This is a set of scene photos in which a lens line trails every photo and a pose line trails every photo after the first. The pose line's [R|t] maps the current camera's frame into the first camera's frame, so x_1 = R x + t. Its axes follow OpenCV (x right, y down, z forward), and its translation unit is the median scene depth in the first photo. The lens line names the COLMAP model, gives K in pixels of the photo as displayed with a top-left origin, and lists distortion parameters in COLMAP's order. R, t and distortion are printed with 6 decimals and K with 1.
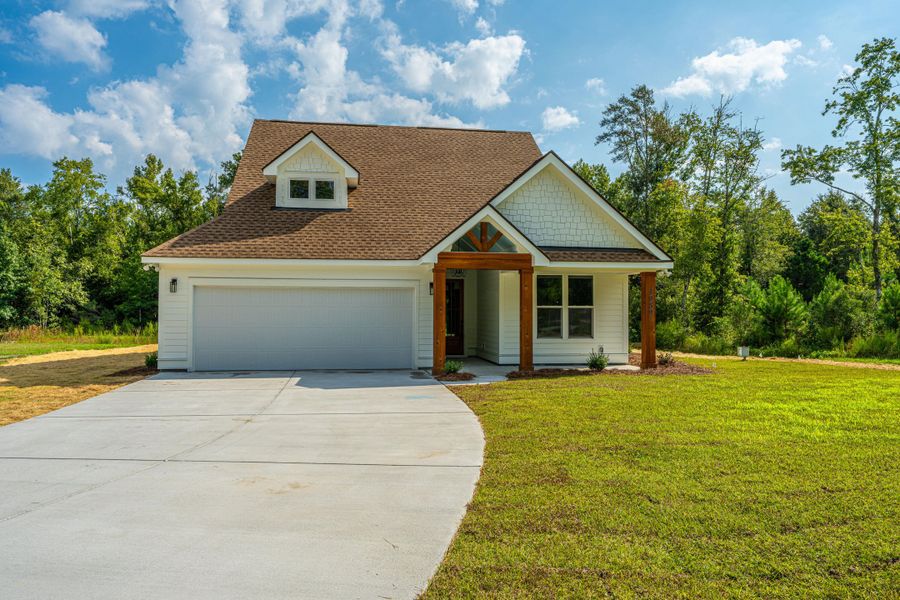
lens RADIAL K [[618.0, 0, 450.0], [0, 618.0, 300.0], [0, 0, 1]] dist [0.000001, 0.001972]
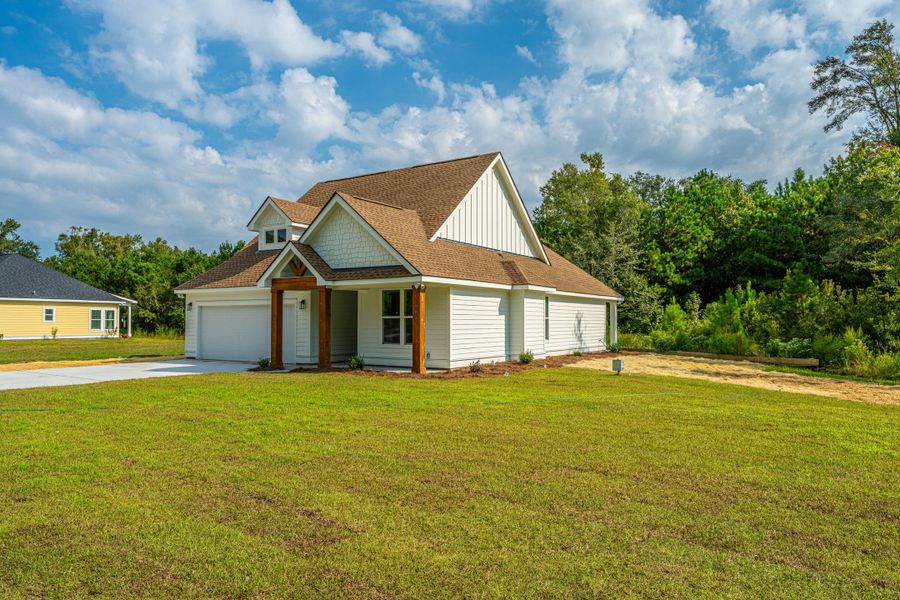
lens RADIAL K [[618.0, 0, 450.0], [0, 618.0, 300.0], [0, 0, 1]] dist [0.000001, 0.001972]
pose [[0.746389, -0.026637, -0.664977, 1.035970], [0.017596, 0.999639, -0.020293, 0.004377], [0.665277, 0.003446, 0.746588, 0.202320]]
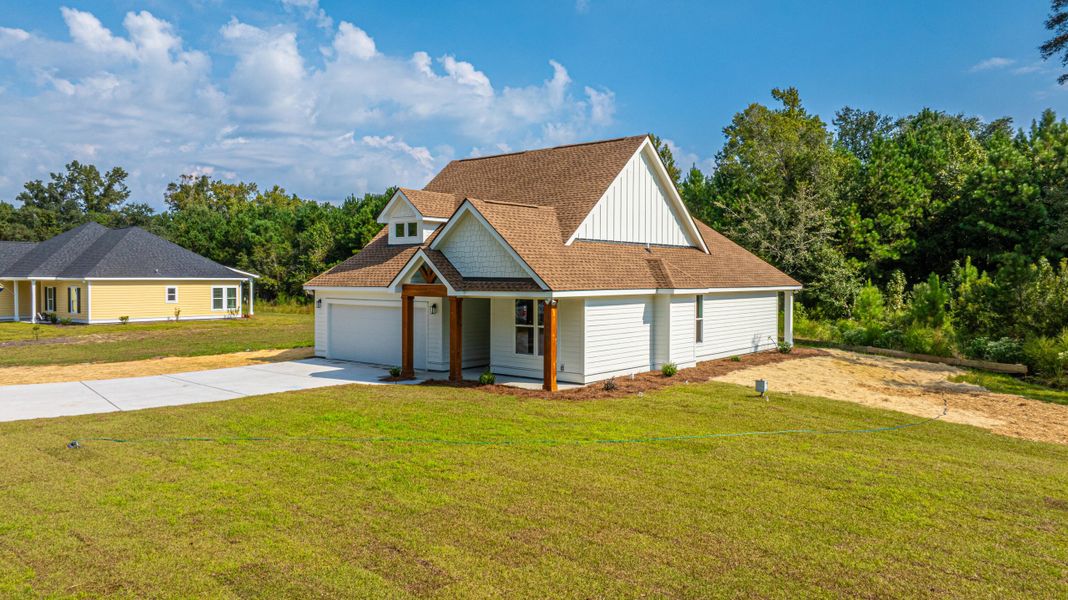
lens RADIAL K [[769.8, 0, 531.5], [0, 769.8, 278.1], [0, 0, 1]] dist [-0.018515, -0.002910]
pose [[0.663739, 0.002267, -0.747961, 1.220384], [0.015865, 0.999728, 0.017109, -0.099445], [0.747796, -0.023222, 0.663522, 0.092632]]
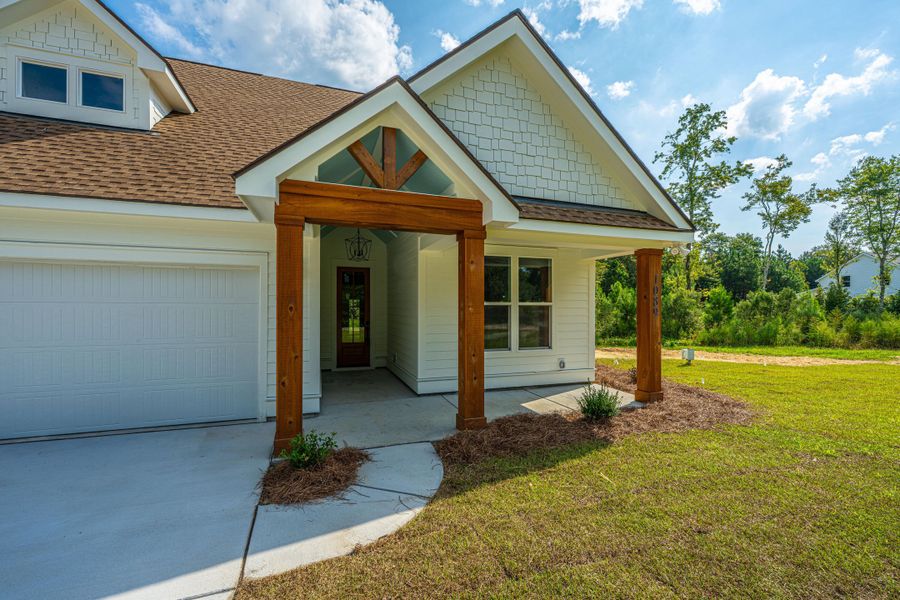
lens RADIAL K [[377.1, 0, 452.2], [0, 377.1, 307.8], [0, 0, 1]] dist [0.000385, -0.000015]
pose [[0.982787, -0.000887, 0.184742, 0.043051], [-0.002501, 0.999833, 0.018106, 0.008576], [-0.184728, -0.018256, 0.982620, 0.614602]]
